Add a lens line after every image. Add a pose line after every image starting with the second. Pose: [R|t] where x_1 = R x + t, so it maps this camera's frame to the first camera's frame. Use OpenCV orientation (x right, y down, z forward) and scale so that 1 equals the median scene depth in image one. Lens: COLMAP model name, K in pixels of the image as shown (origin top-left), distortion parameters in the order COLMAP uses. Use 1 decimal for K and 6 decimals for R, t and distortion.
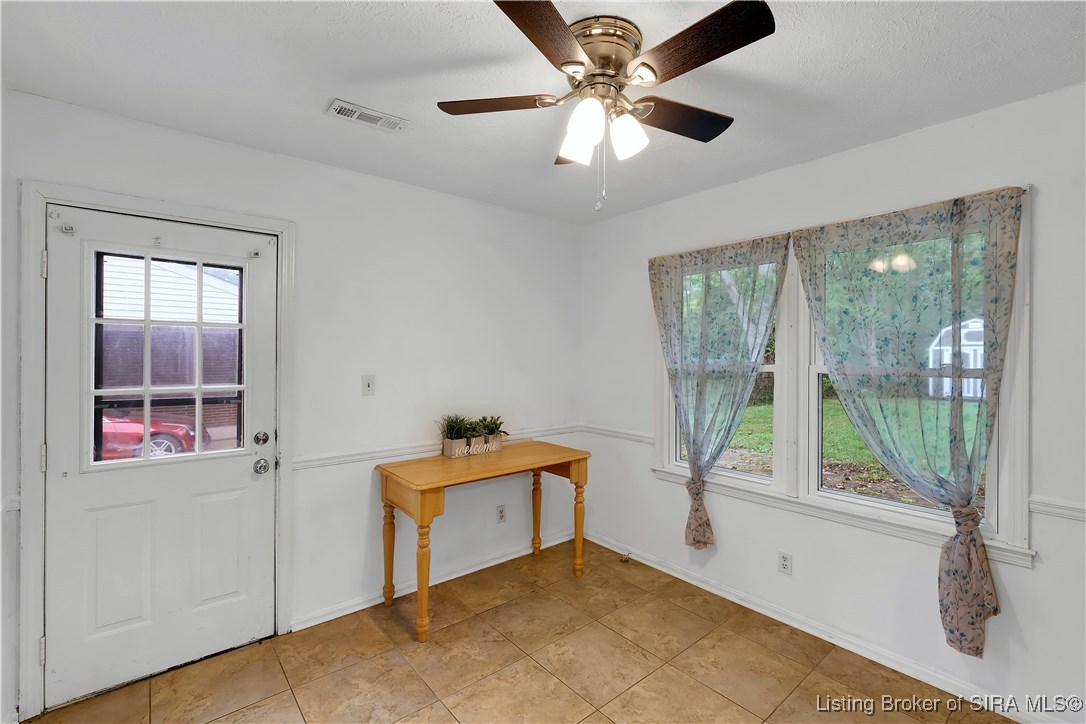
lens RADIAL K [[478.4, 0, 546.4], [0, 478.4, 356.9], [0, 0, 1]] dist [-0.000814, 0.000257]
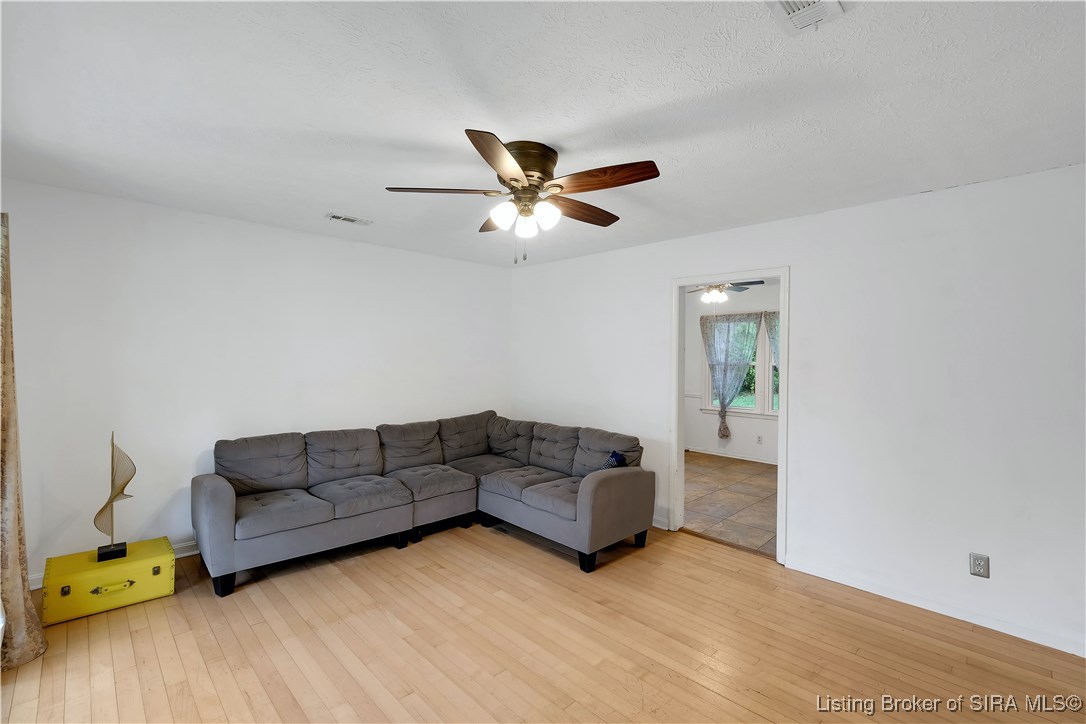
lens RADIAL K [[478.4, 0, 548.4], [0, 478.4, 355.9], [0, 0, 1]] dist [-0.000814, 0.000257]
pose [[0.996221, 0.010656, 0.086204, -0.836210], [-0.009926, 0.999911, -0.008889, 0.016130], [-0.086291, 0.007999, 0.996238, -1.431150]]
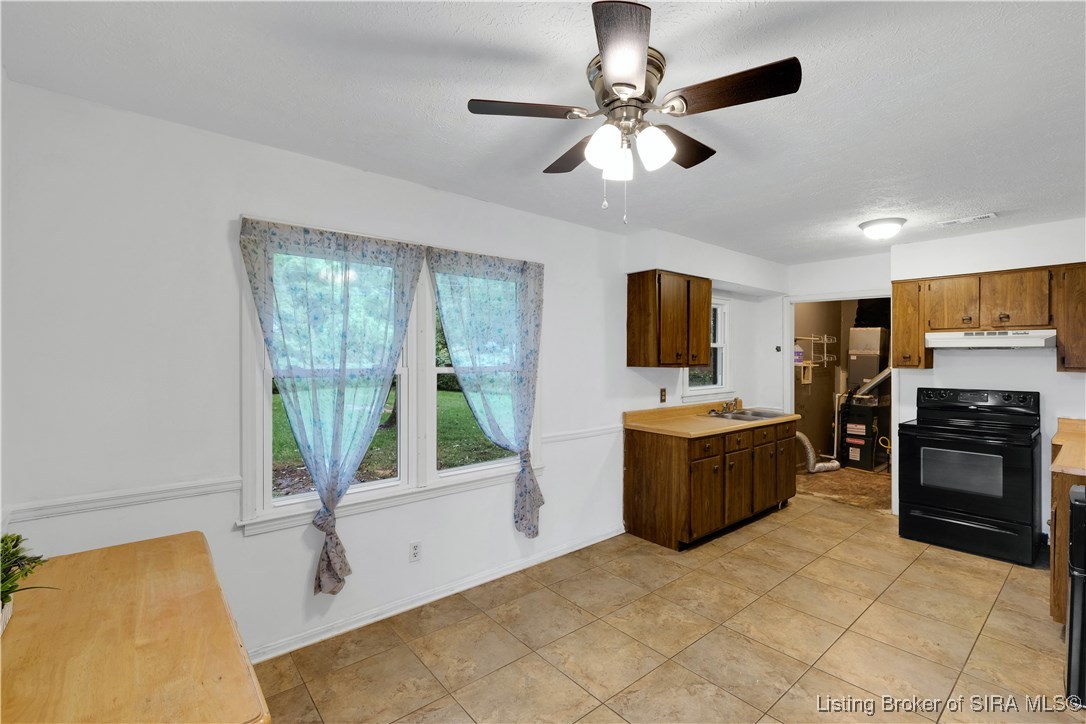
lens RADIAL K [[478.4, 0, 548.2], [0, 478.4, 359.2], [0, 0, 1]] dist [-0.000814, 0.000257]
pose [[-0.007101, -0.003109, 0.999970, -0.561326], [0.006772, 0.999972, 0.003157, -0.001658], [-0.999952, 0.006795, -0.007080, 0.689788]]
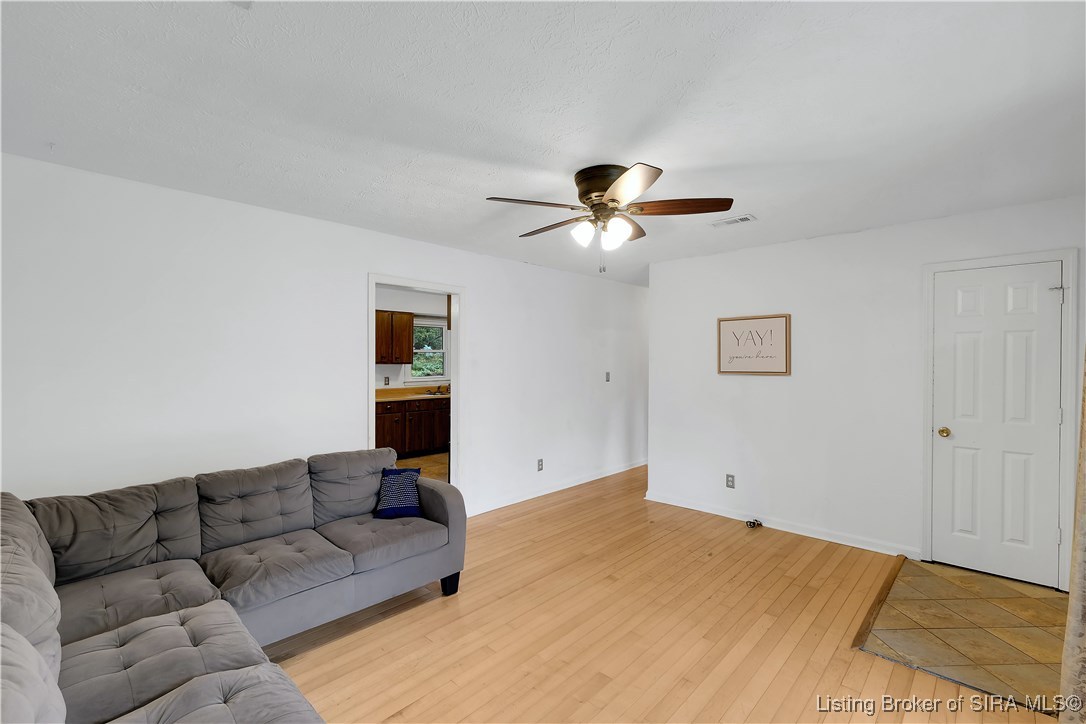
lens RADIAL K [[478.4, 0, 541.7], [0, 478.4, 353.5], [0, 0, 1]] dist [-0.000814, 0.000257]
pose [[-0.116691, 0.012636, 0.993088, -1.752770], [0.004253, 0.999916, -0.012223, 0.010063], [-0.993159, 0.002798, -0.116735, -0.272169]]
